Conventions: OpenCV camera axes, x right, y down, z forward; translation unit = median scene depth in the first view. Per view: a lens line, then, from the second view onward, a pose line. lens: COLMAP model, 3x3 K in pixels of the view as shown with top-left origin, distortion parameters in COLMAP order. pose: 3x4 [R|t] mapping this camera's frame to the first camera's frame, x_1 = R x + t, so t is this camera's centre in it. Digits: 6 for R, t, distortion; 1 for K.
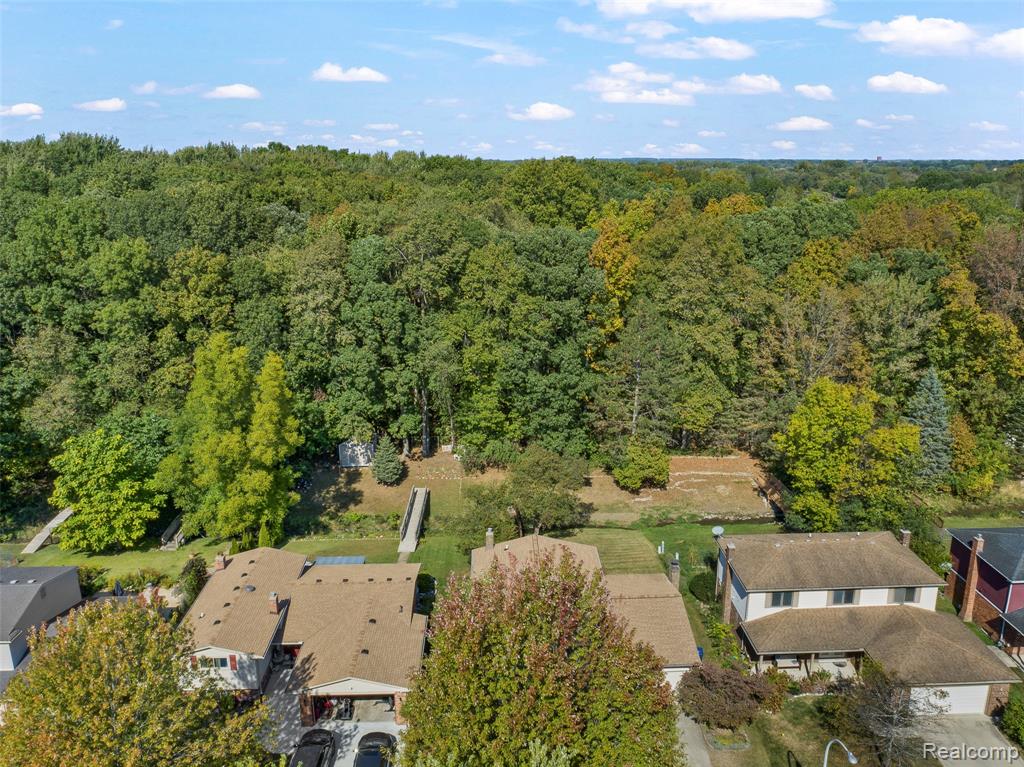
lens RADIAL K [[849.0, 0, 505.0], [0, 849.0, 384.2], [0, 0, 1]] dist [0.007365, -0.013903]
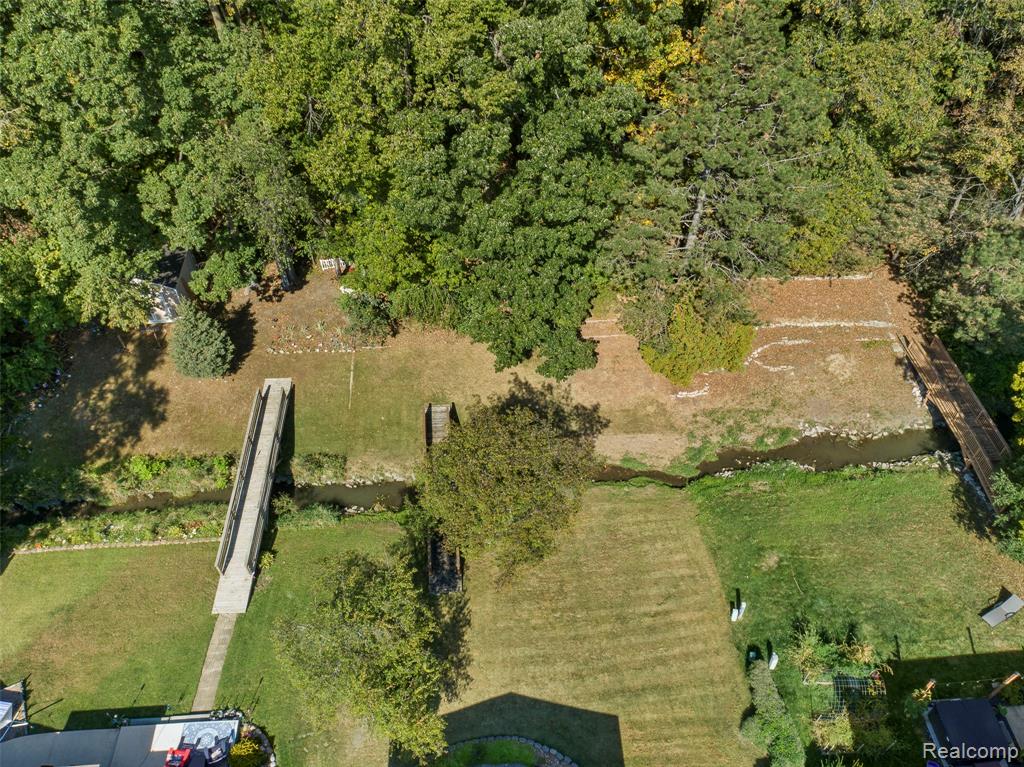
lens RADIAL K [[849.0, 0, 511.0], [0, 849.0, 422.4], [0, 0, 1]] dist [0.007365, -0.013903]
pose [[0.999537, -0.026160, 0.015566, 0.040012], [0.013720, 0.843613, 0.536777, -0.145319], [-0.027174, -0.536315, 0.843581, 0.558628]]
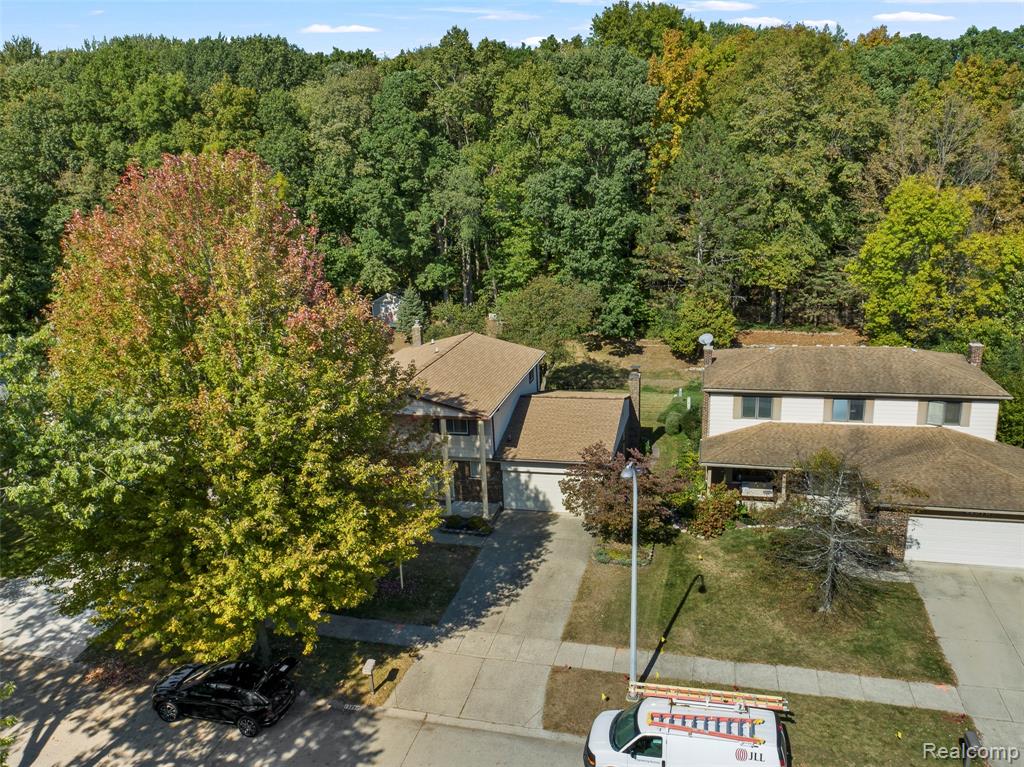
lens RADIAL K [[849.0, 0, 487.3], [0, 849.0, 391.7], [0, 0, 1]] dist [0.007365, -0.013903]
pose [[0.958569, 0.050030, -0.280432, 0.204199], [-0.046181, 0.998726, 0.020323, 0.155934], [0.281092, -0.006530, 0.959659, 0.154869]]
